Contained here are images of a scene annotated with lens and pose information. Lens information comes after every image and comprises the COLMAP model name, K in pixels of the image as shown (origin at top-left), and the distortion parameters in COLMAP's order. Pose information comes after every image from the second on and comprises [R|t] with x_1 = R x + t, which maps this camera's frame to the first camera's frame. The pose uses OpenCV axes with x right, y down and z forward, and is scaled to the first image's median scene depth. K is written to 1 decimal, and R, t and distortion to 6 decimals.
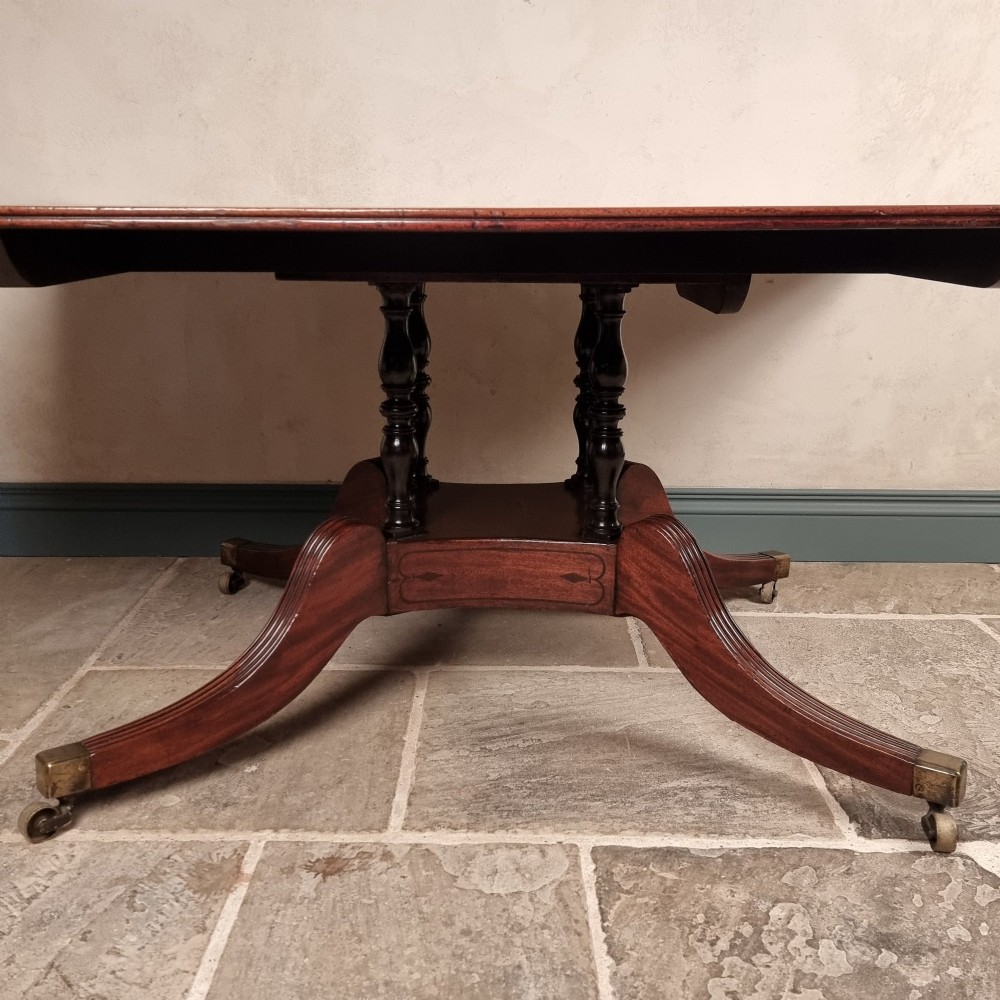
lens RADIAL K [[1101.7, 0, 505.7], [0, 1101.7, 500.0], [0, 0, 1]] dist [0.047202, 0.000000]
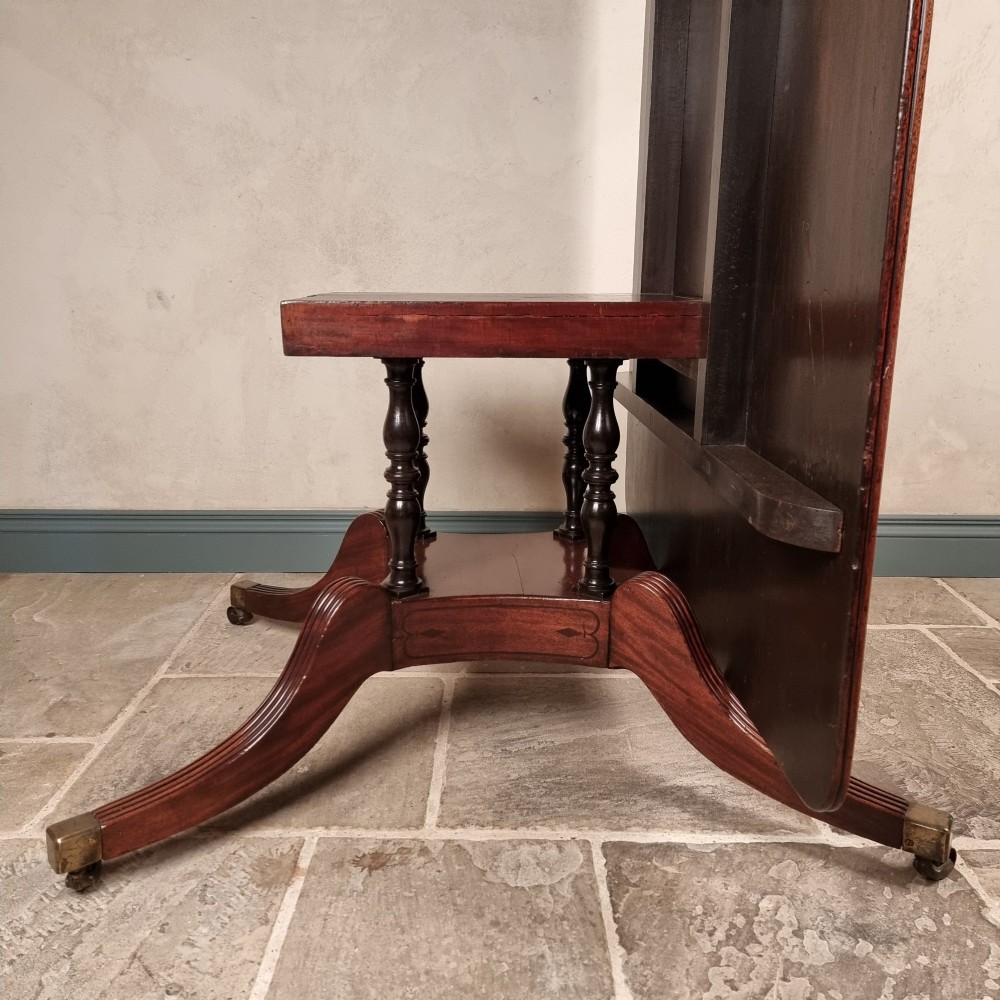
lens RADIAL K [[938.2, 0, 506.6], [0, 938.2, 494.2], [0, 0, 1]] dist [0.038069, 0.000000]
pose [[0.999999, -0.001565, 0.000174, -0.020199], [0.001566, 0.999957, -0.009139, -0.038700], [-0.000159, 0.009139, 0.999958, 0.017172]]
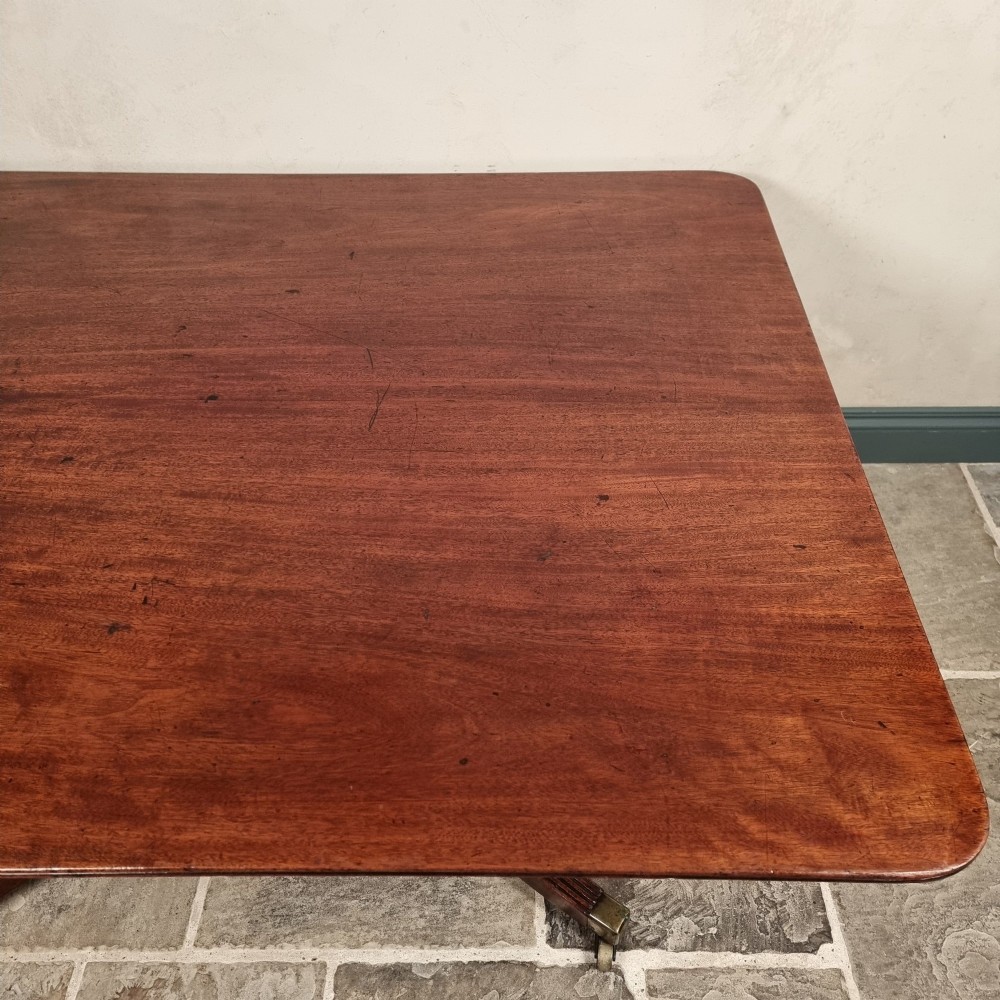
lens RADIAL K [[938.2, 0, 507.3], [0, 938.2, 511.4], [0, 0, 1]] dist [0.038069, 0.000000]
pose [[0.999975, -0.004146, -0.005764, 0.281719], [0.006581, 0.845897, 0.533305, -0.722502], [0.002665, -0.533330, 0.845903, 0.333261]]
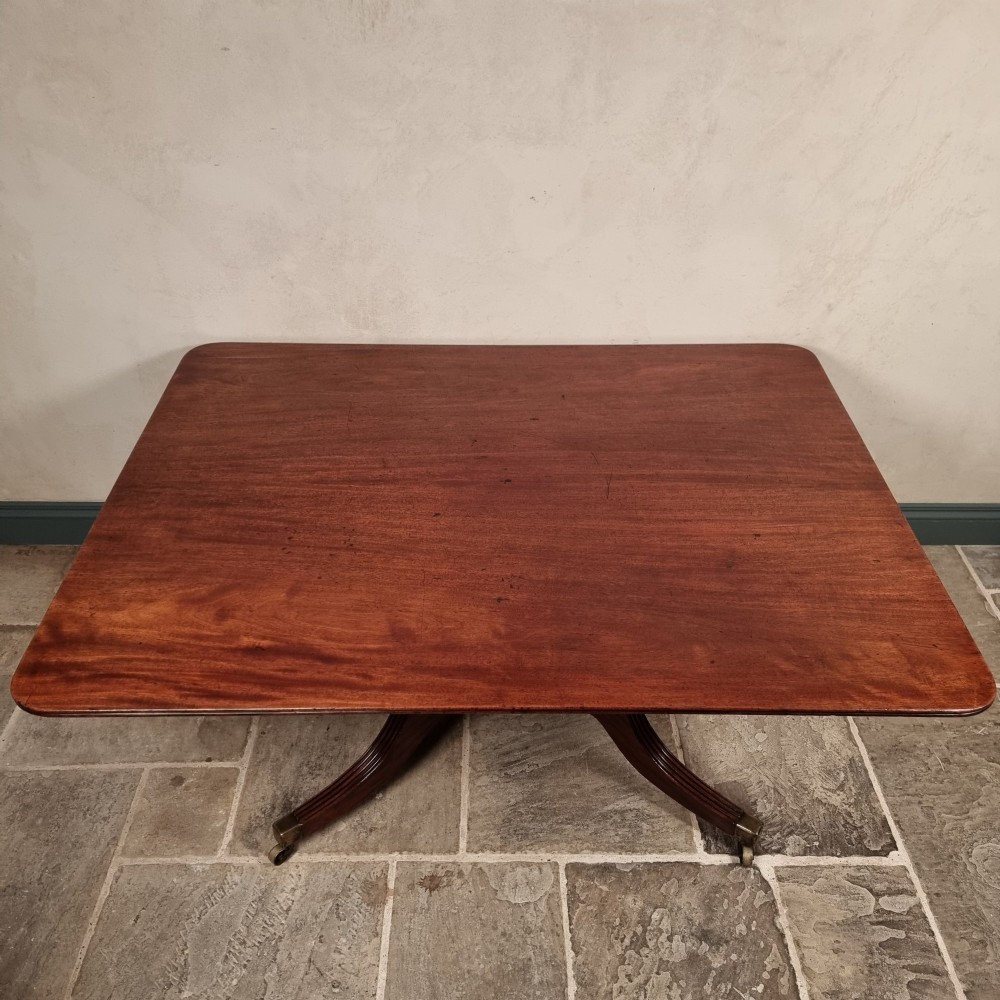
lens RADIAL K [[938.2, 0, 505.3], [0, 938.2, 507.7], [0, 0, 1]] dist [0.038069, 0.000000]
pose [[0.999925, -0.003702, 0.011643, -0.043449], [-0.001317, 0.914775, 0.403963, -0.904787], [-0.012146, -0.403948, 0.914701, -0.250560]]
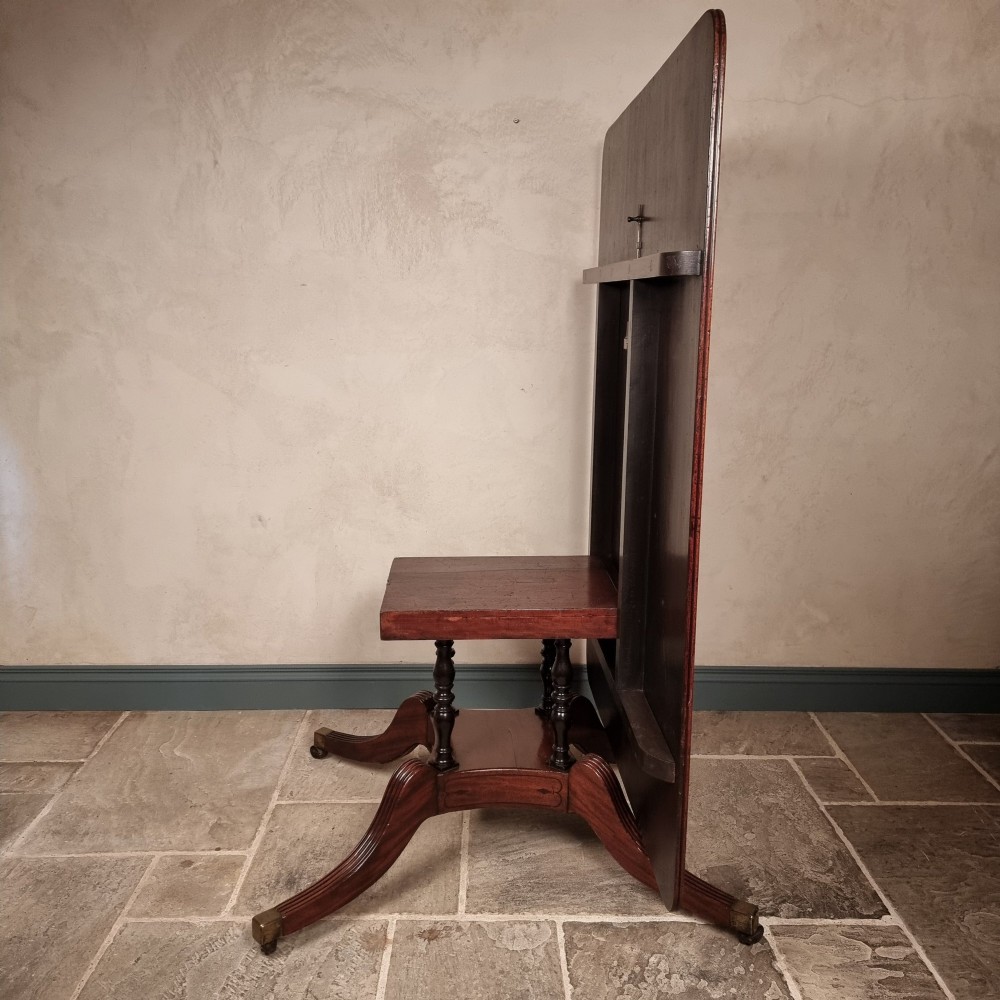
lens RADIAL K [[938.2, 0, 501.6], [0, 938.2, 488.1], [0, 0, 1]] dist [0.038069, 0.000000]
pose [[0.999961, -0.002587, 0.008500, -0.041935], [0.002978, 0.998926, -0.046249, -0.370988], [-0.008371, 0.046272, 0.998894, -0.695514]]
